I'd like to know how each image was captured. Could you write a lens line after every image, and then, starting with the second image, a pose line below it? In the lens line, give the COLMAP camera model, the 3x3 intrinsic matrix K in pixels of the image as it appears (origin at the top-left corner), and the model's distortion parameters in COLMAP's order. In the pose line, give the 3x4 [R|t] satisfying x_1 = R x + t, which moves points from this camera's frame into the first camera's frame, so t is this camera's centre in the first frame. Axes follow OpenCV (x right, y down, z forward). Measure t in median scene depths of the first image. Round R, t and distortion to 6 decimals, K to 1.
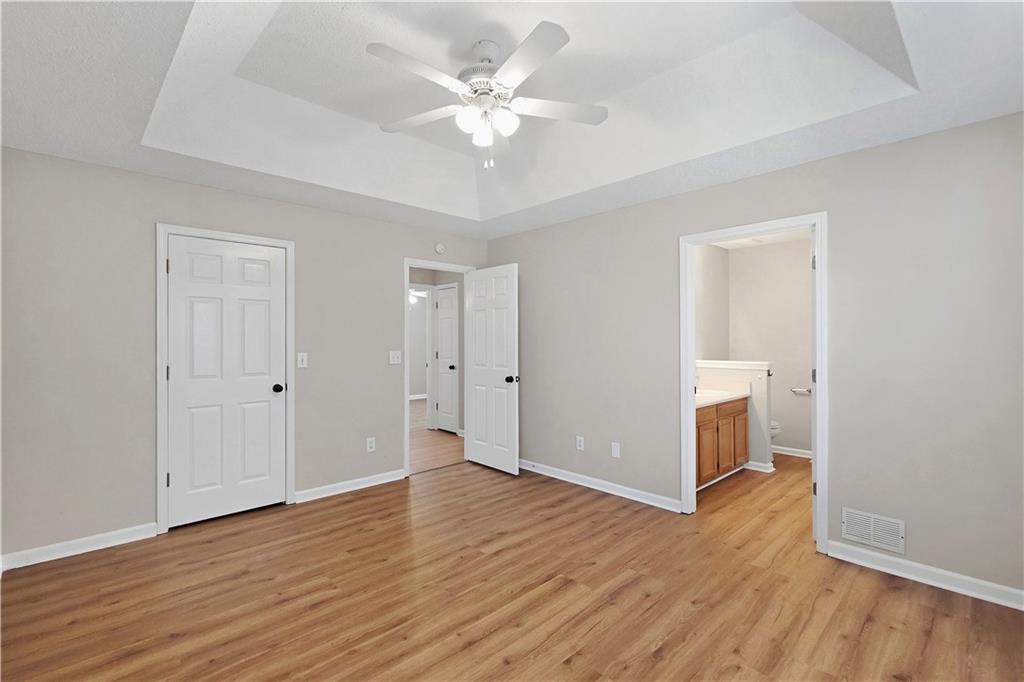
lens RADIAL K [[447.2, 0, 512.0], [0, 447.2, 341.0], [0, 0, 1]] dist [0.001226, 0.000027]
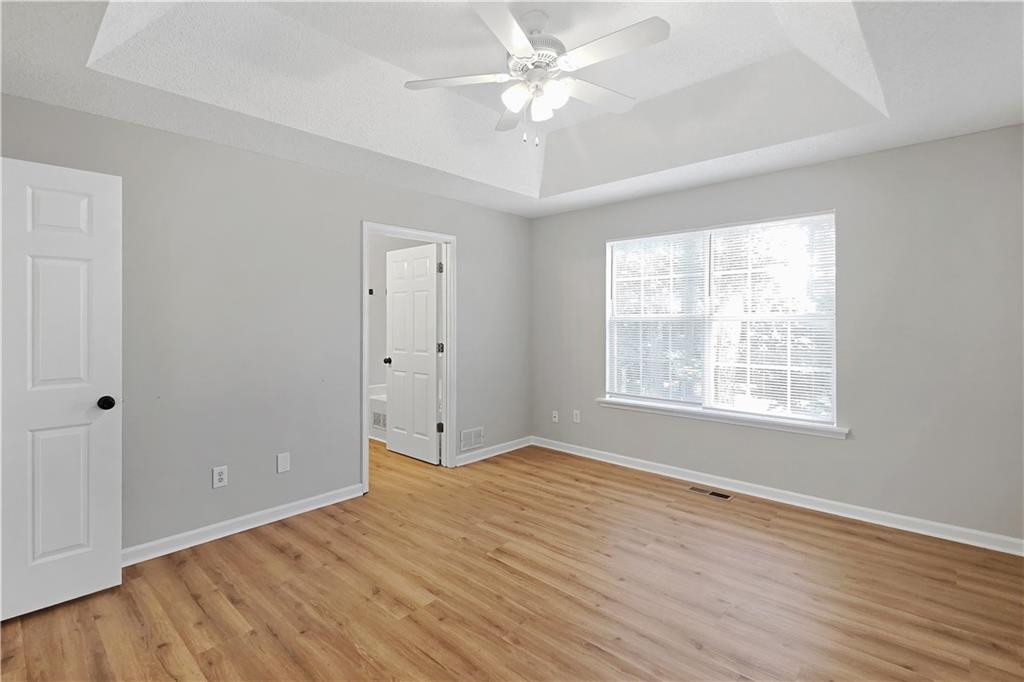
lens RADIAL K [[477.9, 0, 510.3], [0, 477.9, 319.6], [0, 0, 1]] dist [0.001939, -0.000274]
pose [[-0.043554, 0.002848, 0.999047, -0.872914], [0.008298, 0.999962, -0.002489, 0.003852], [-0.999017, 0.008181, -0.043576, 0.903023]]
